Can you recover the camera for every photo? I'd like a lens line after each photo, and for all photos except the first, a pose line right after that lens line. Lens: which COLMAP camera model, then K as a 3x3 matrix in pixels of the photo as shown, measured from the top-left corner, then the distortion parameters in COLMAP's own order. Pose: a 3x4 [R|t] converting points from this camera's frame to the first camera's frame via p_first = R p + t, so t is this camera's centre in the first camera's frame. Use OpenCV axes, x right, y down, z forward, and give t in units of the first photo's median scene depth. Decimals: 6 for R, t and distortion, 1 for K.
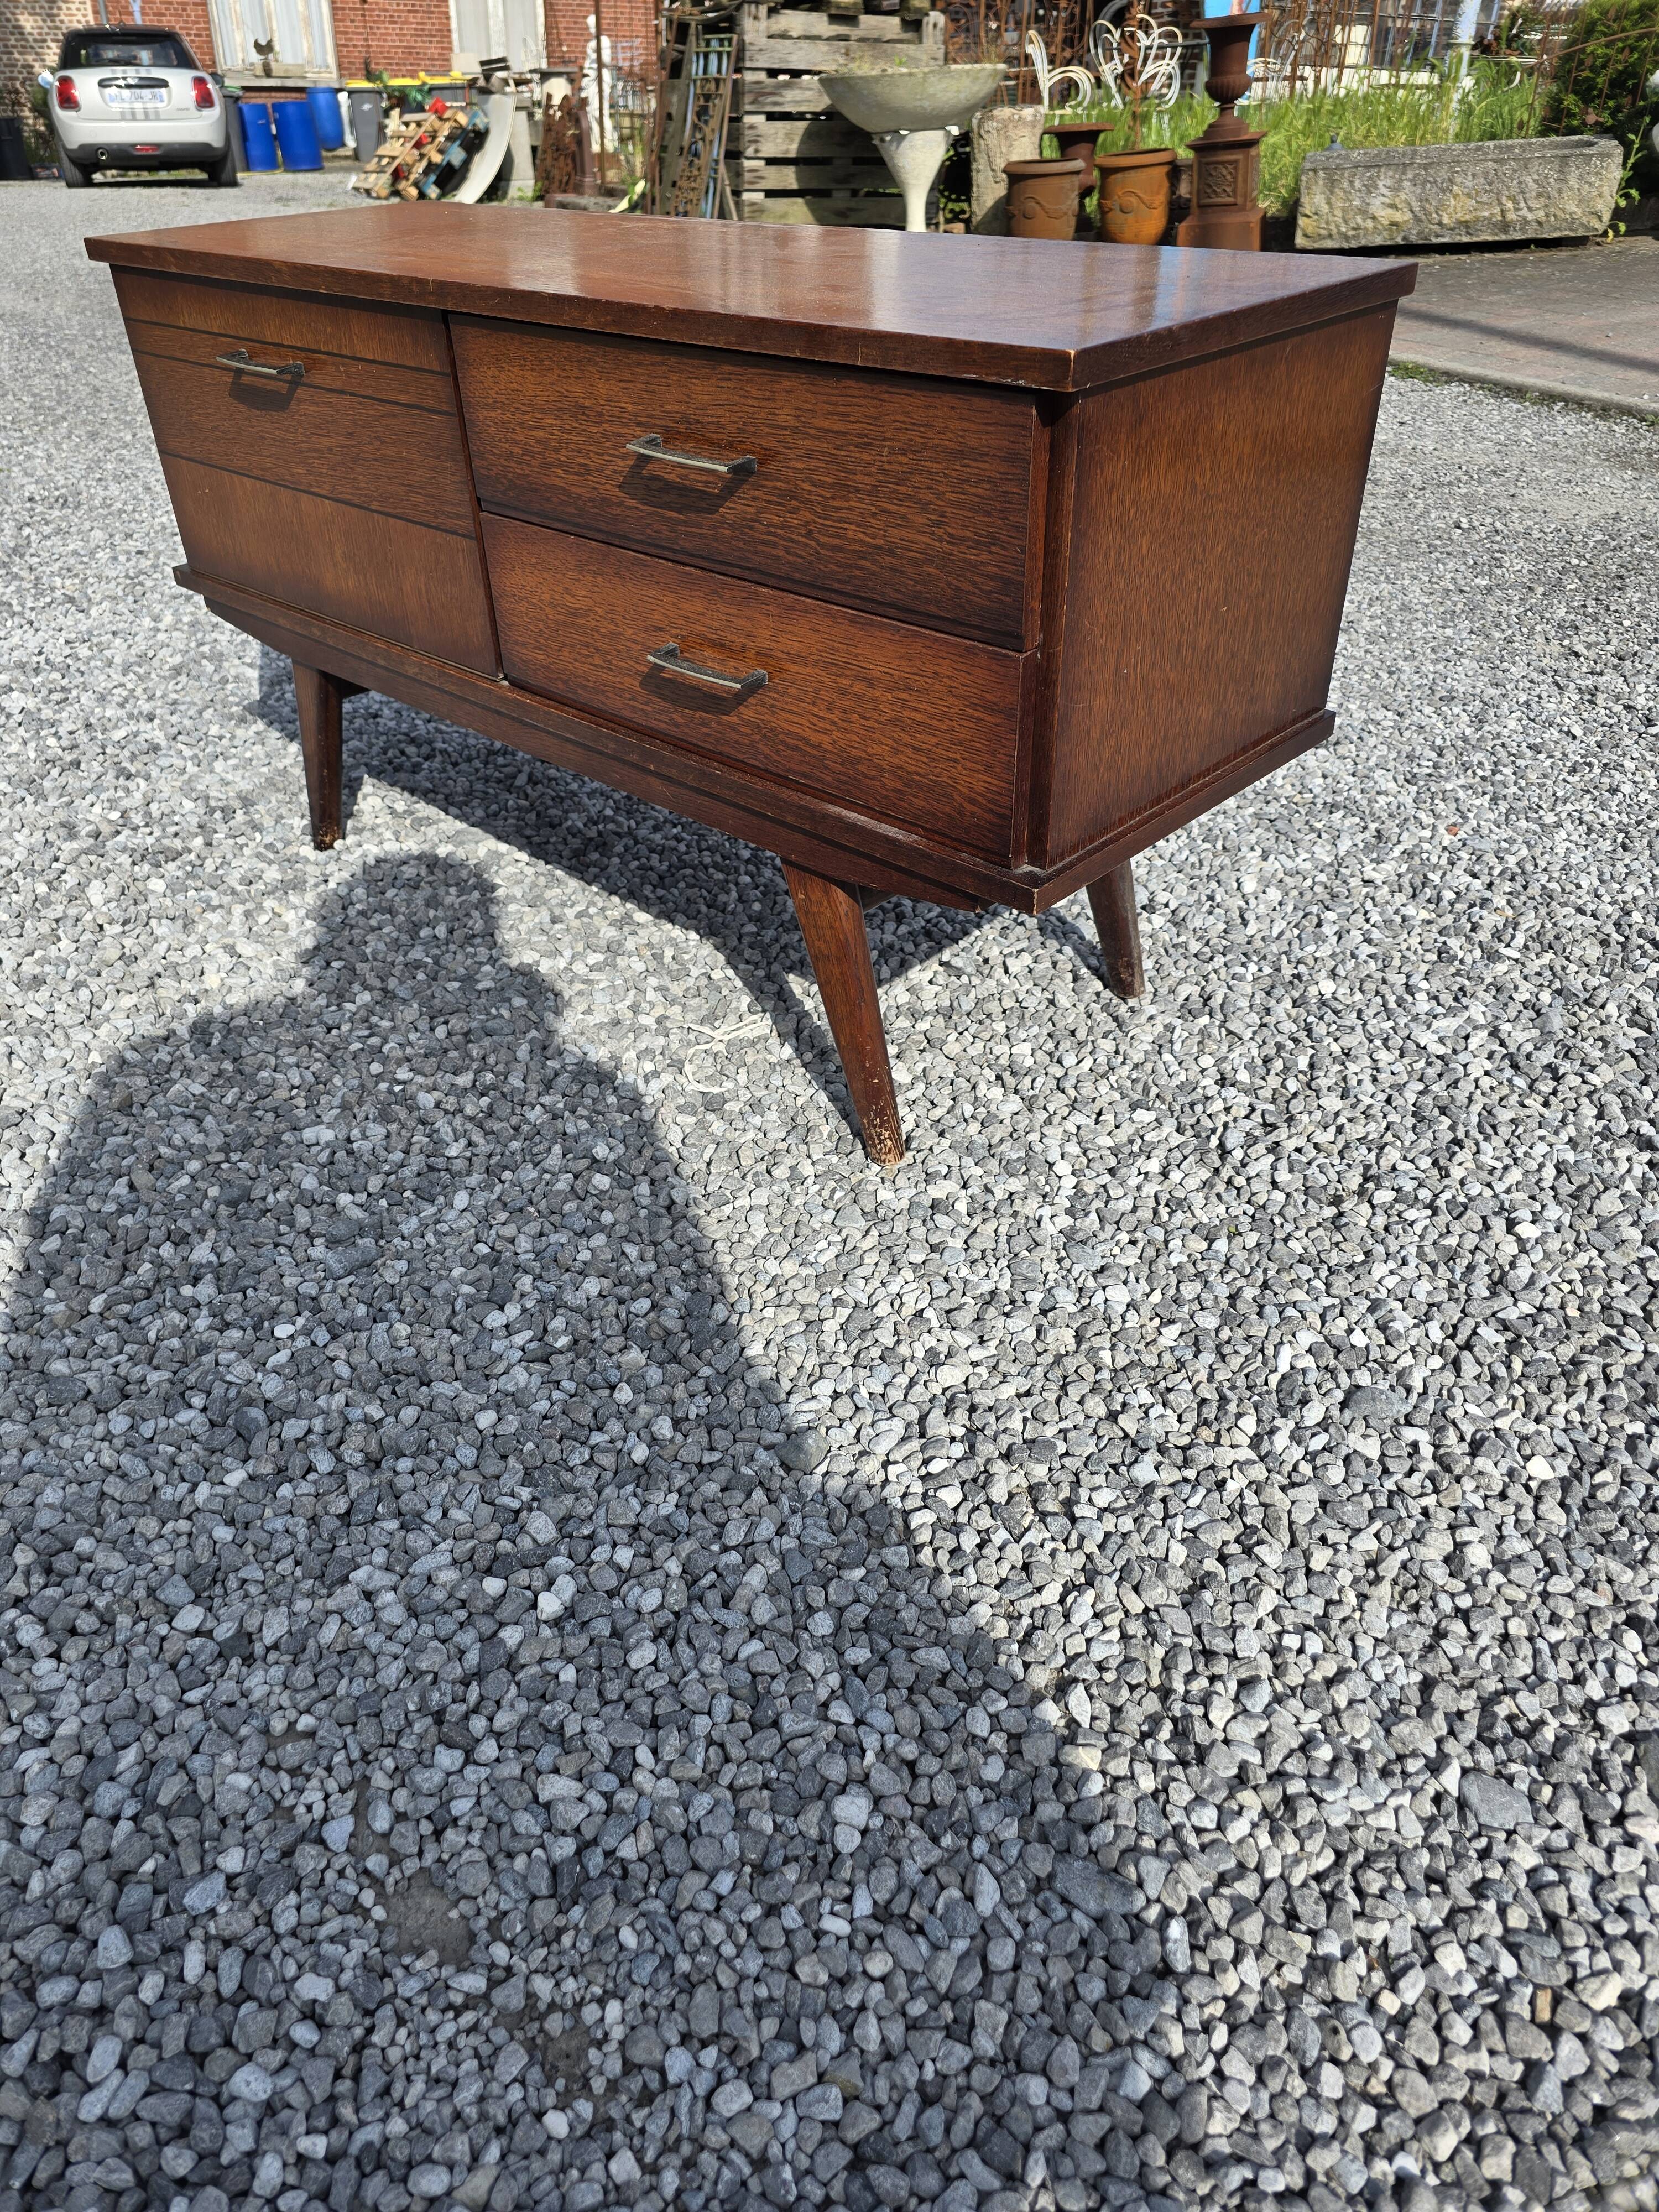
lens RADIAL K [[1508.2, 0, 801.9], [0, 1508.2, 1070.1], [0, 0, 1]] dist [0.052046, -0.056304]
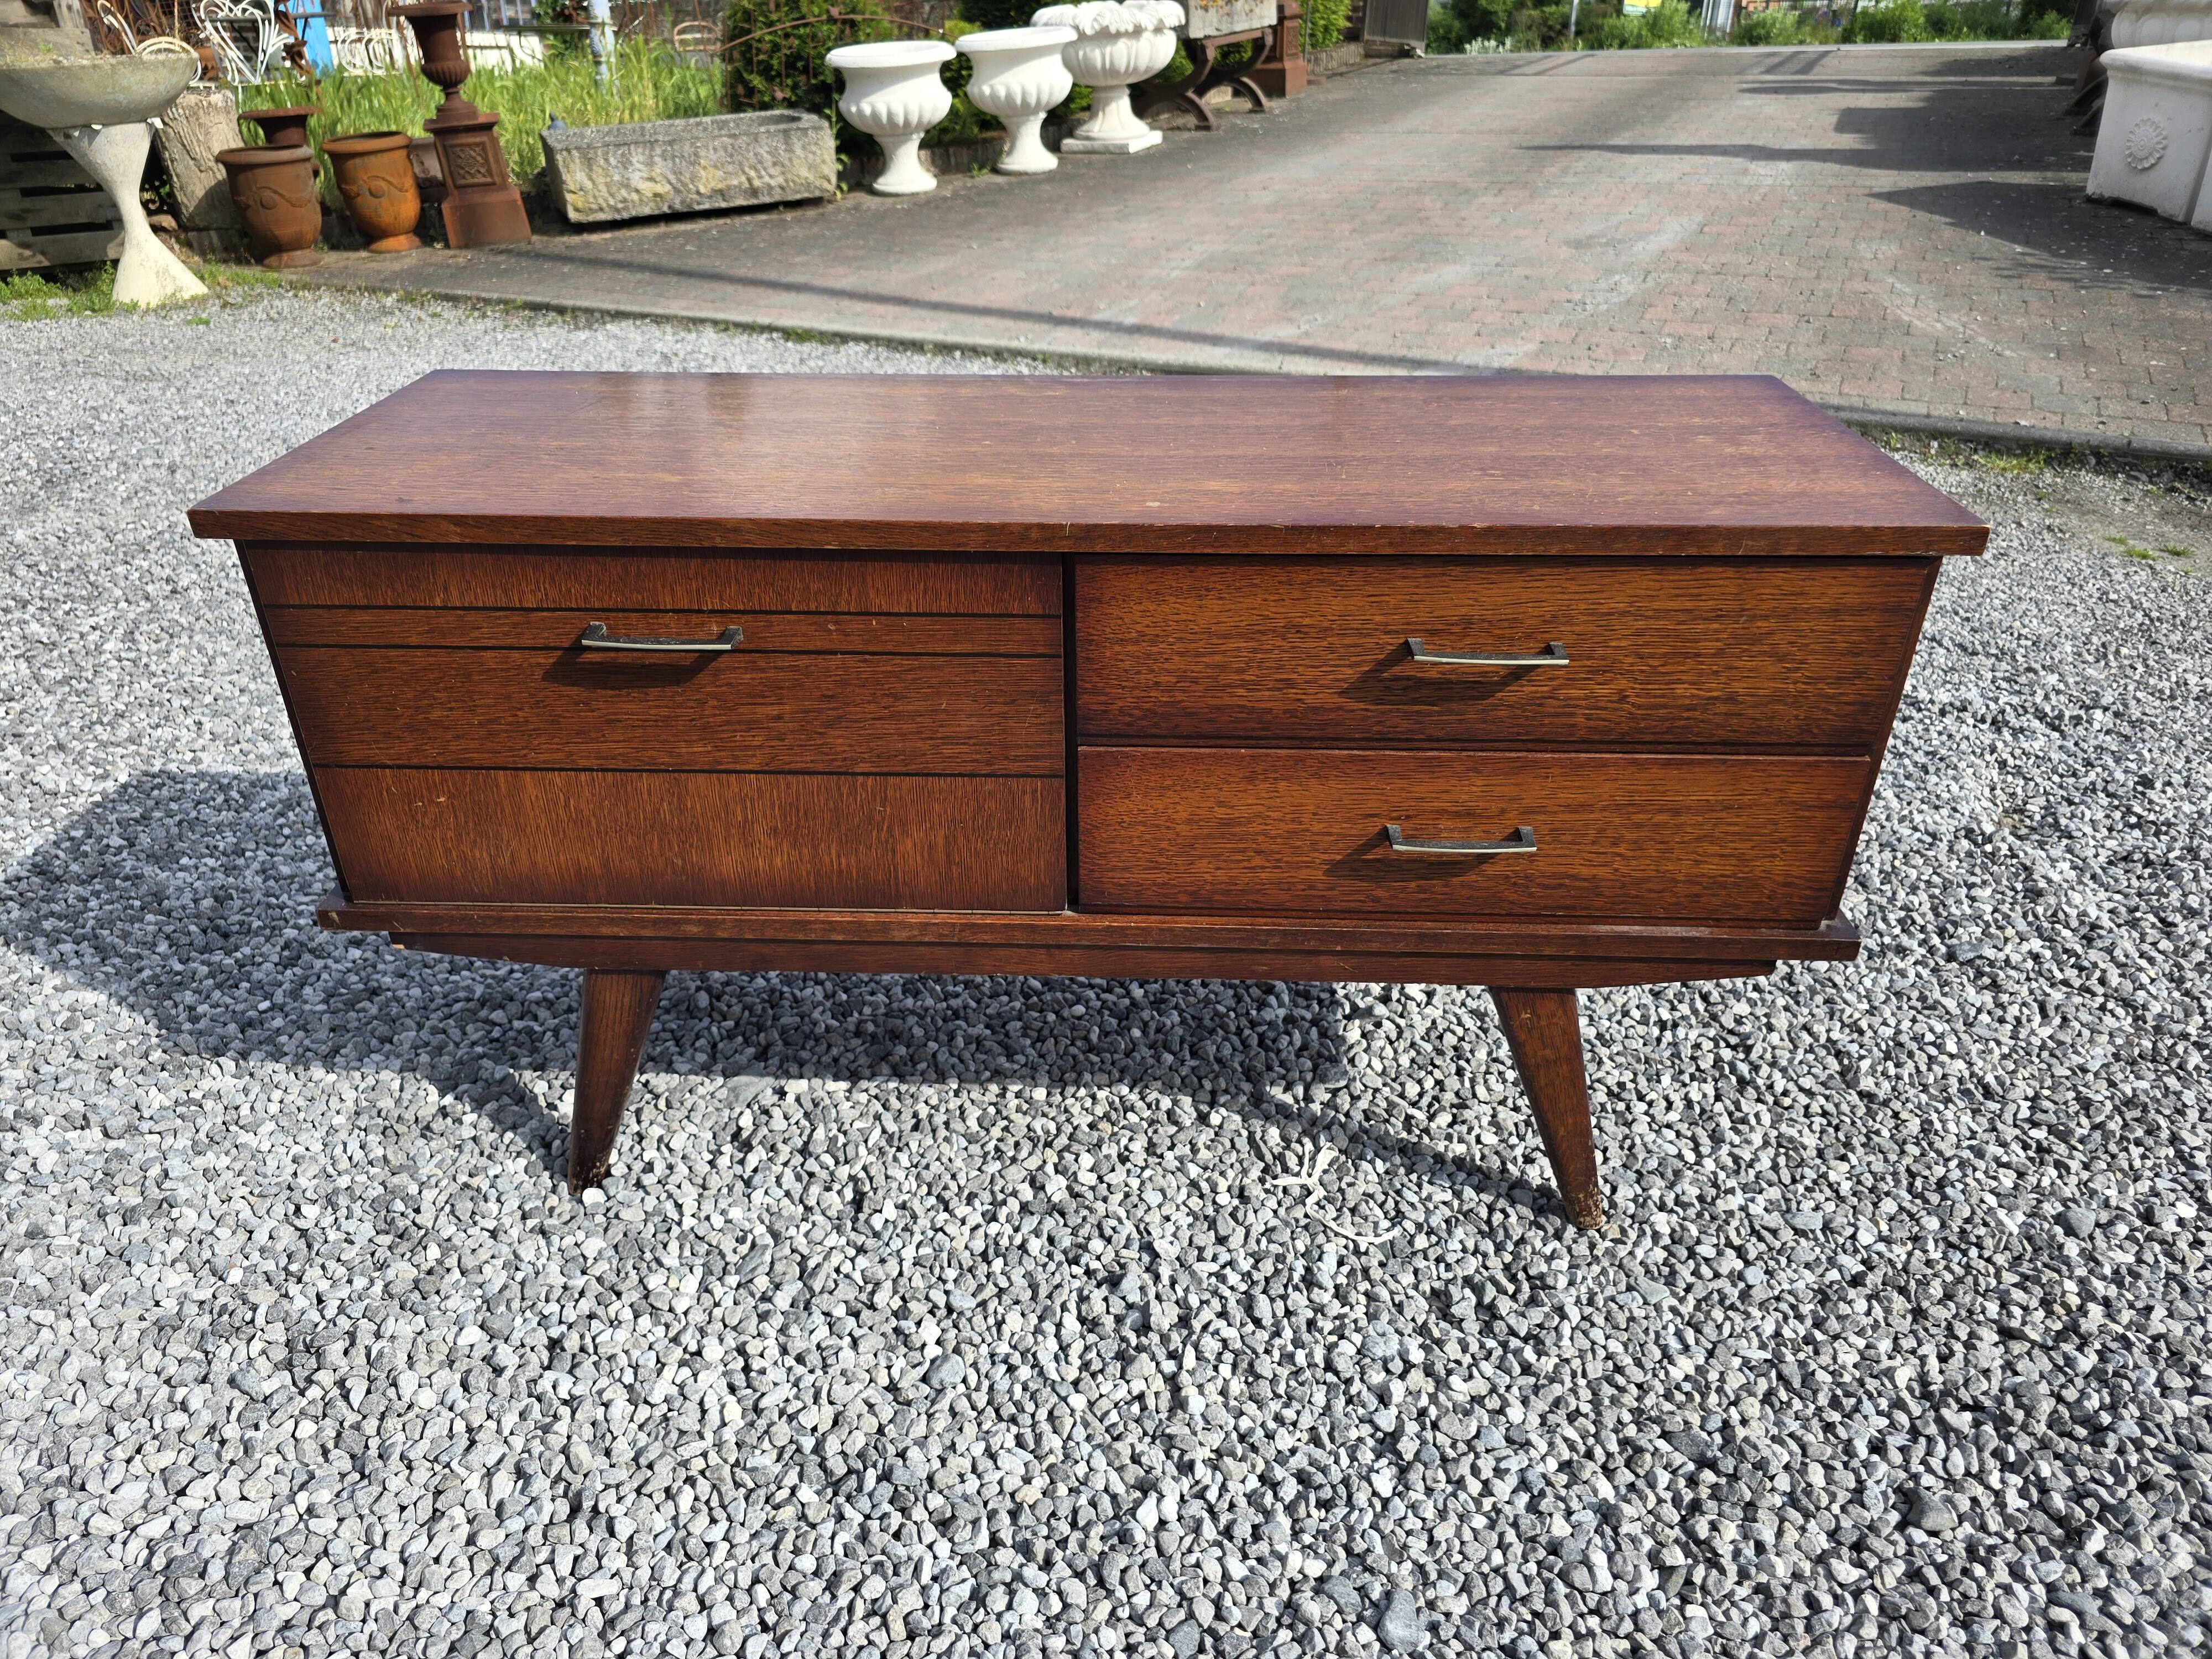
lens RADIAL K [[1508.2, 0, 1087.5], [0, 1508.2, 820.4], [0, 0, 1]] dist [0.052046, -0.056304]
pose [[0.749410, -0.301719, 0.589364, -0.661908], [0.355690, 0.934242, 0.025995, -0.312899], [-0.558452, 0.190150, 0.807449, 0.269354]]
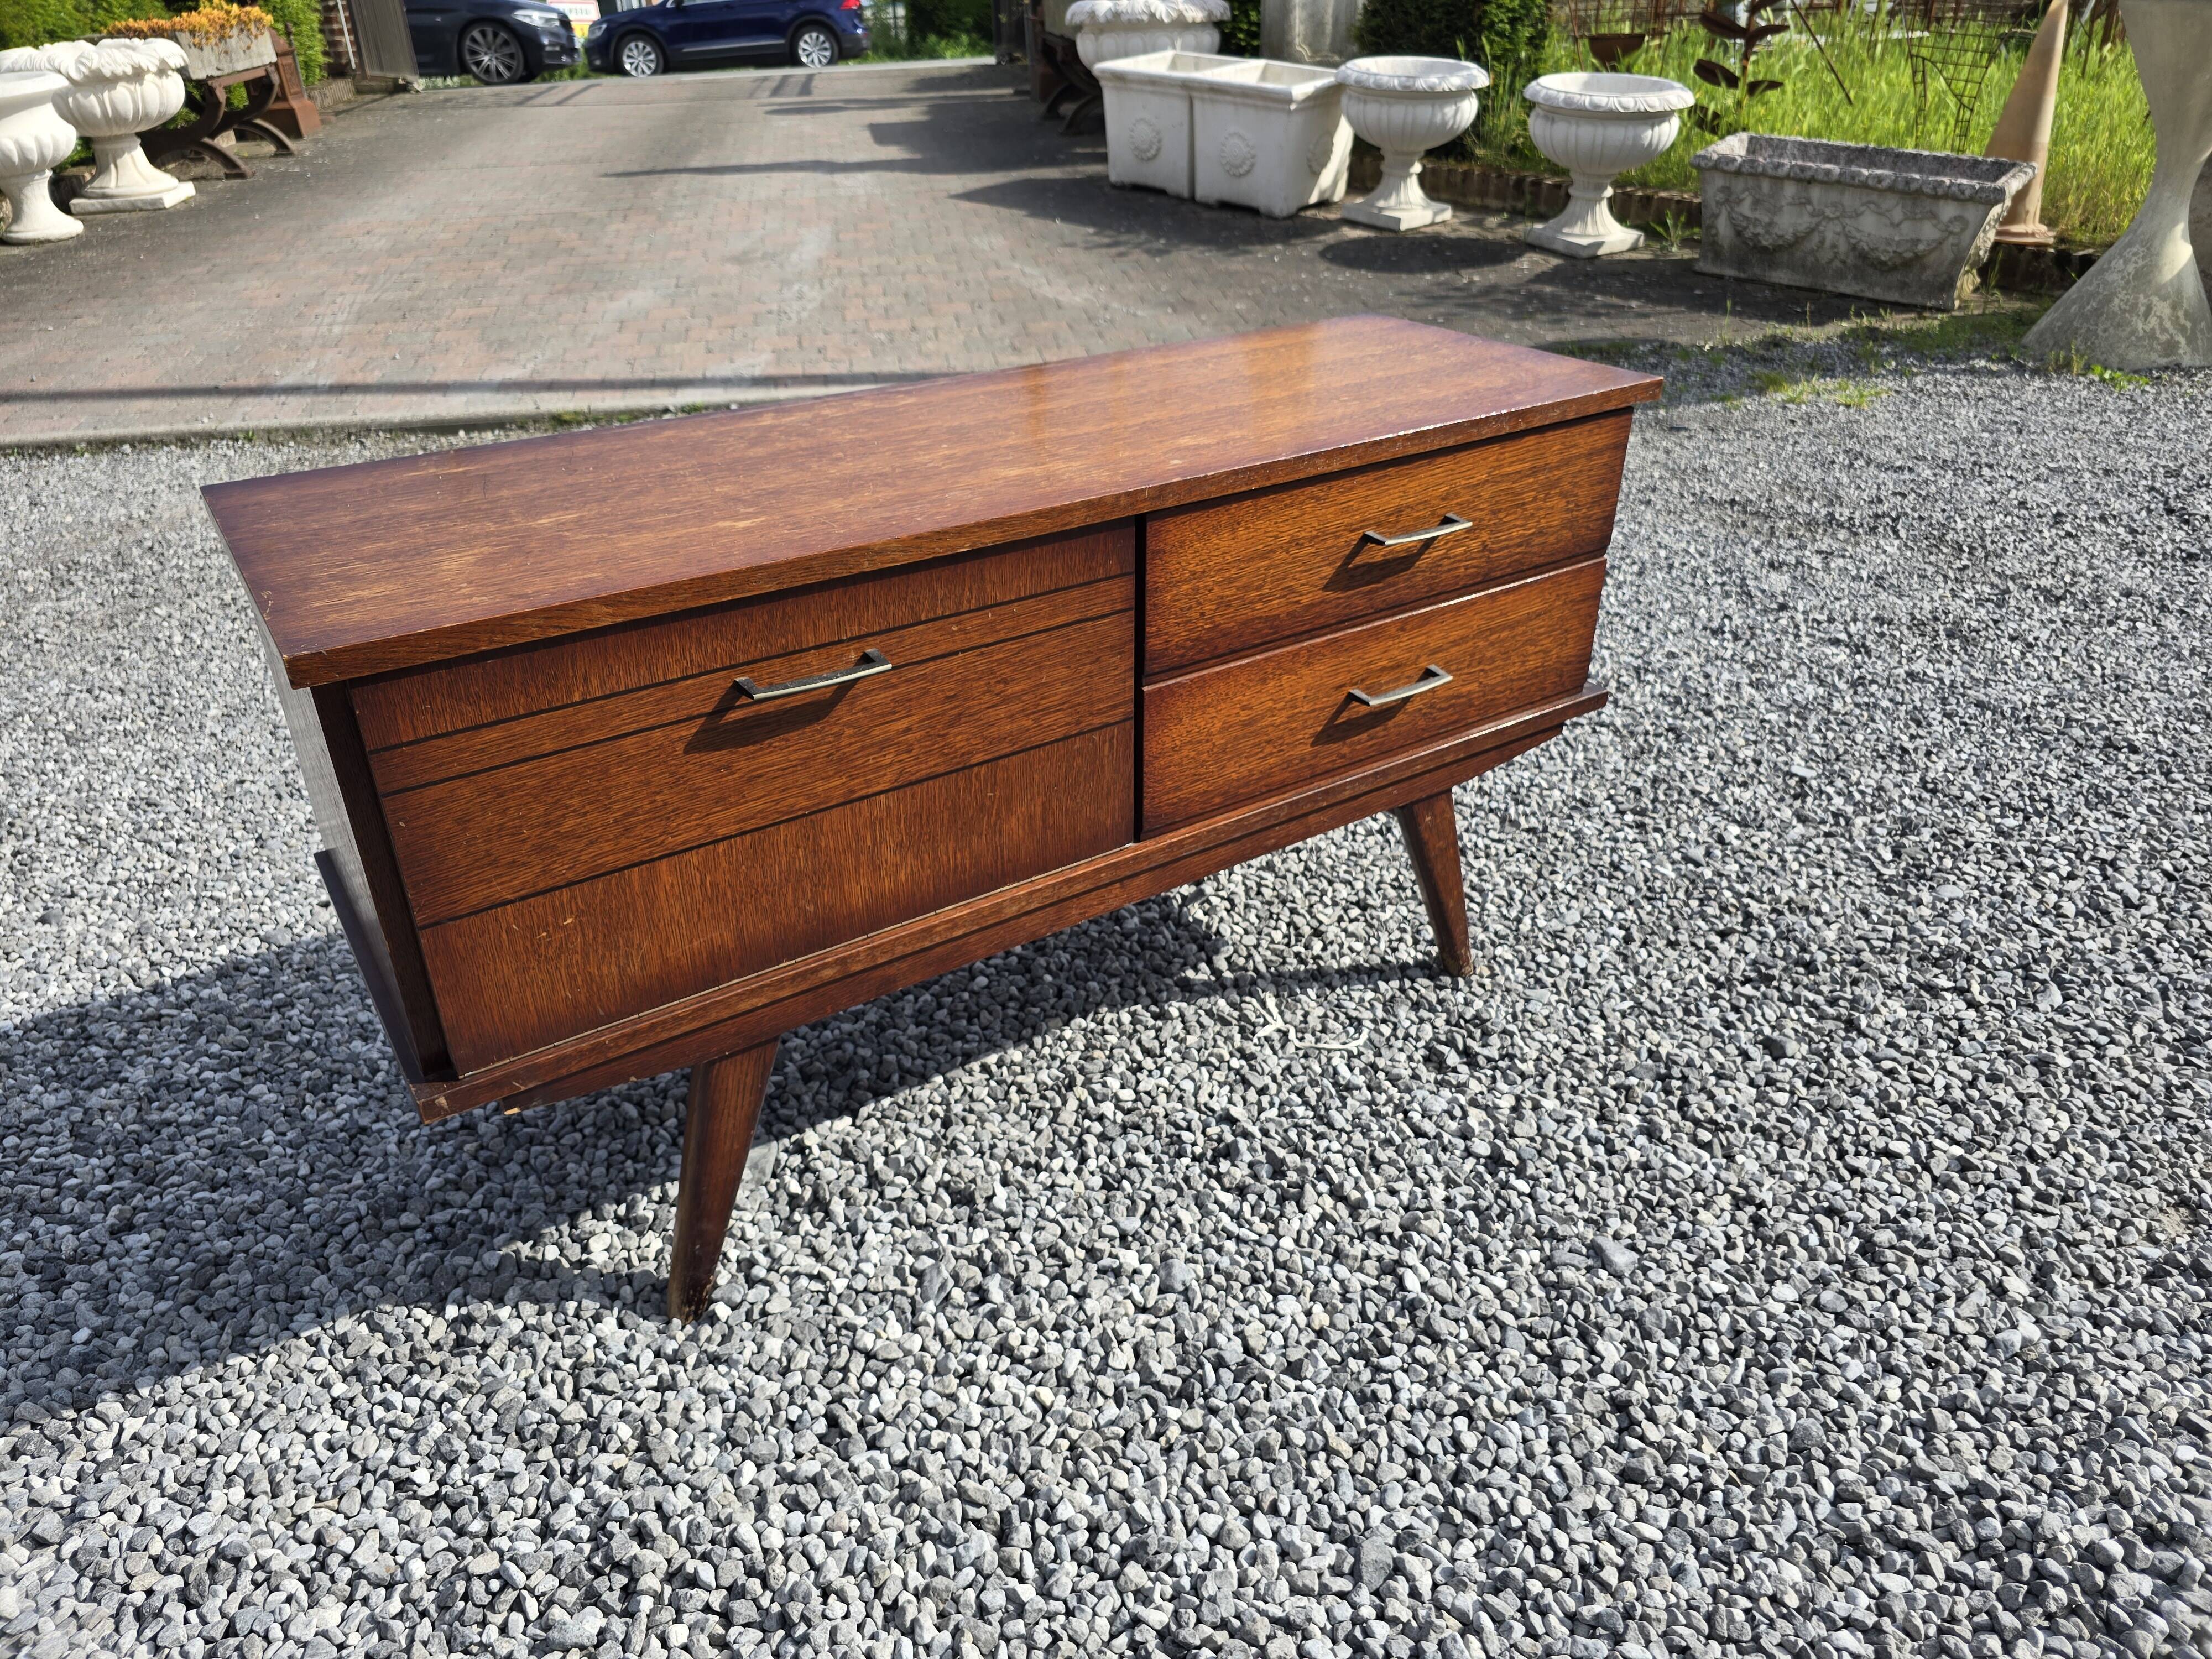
lens RADIAL K [[1508.2, 0, 1102.6], [0, 1508.2, 799.6], [0, 0, 1]] dist [0.052046, -0.056304]
pose [[0.217246, -0.435567, 0.873548, -0.997175], [0.548574, 0.794705, 0.259828, -0.521567], [-0.807385, 0.422759, 0.411587, 0.583881]]
